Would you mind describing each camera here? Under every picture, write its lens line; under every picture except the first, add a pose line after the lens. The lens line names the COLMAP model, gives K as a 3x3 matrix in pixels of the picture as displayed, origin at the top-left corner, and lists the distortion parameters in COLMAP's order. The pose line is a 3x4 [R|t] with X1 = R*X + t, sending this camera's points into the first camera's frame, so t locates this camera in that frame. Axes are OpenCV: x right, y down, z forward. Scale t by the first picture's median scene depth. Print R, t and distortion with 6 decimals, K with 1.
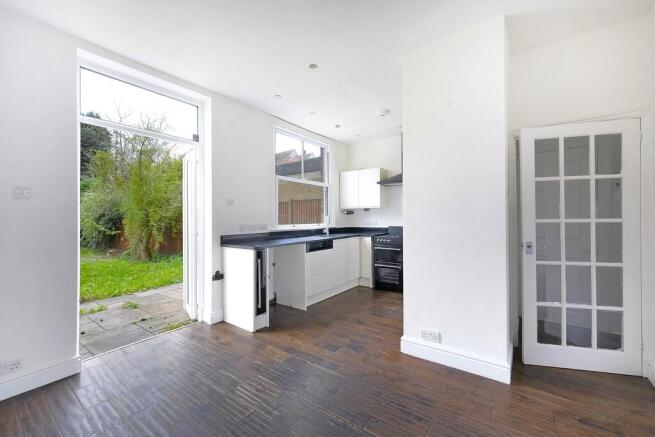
lens RADIAL K [[267.6, 0, 325.2], [0, 267.6, 219.3], [0, 0, 1]] dist [-0.023100, 0.001754]
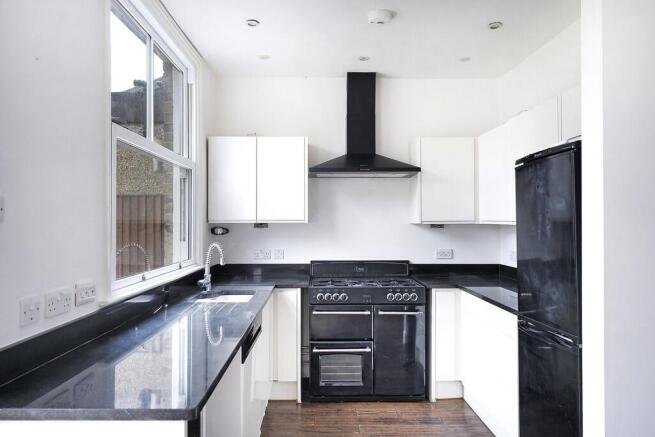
lens RADIAL K [[456.3, 0, 328.9], [0, 456.3, 221.9], [0, 0, 1]] dist [0.003857, 0.001672]
pose [[0.786335, 0.016748, 0.617574, -0.238710], [-0.016239, 0.999847, -0.006439, -0.038379], [-0.617587, -0.004966, 0.786487, 0.317457]]
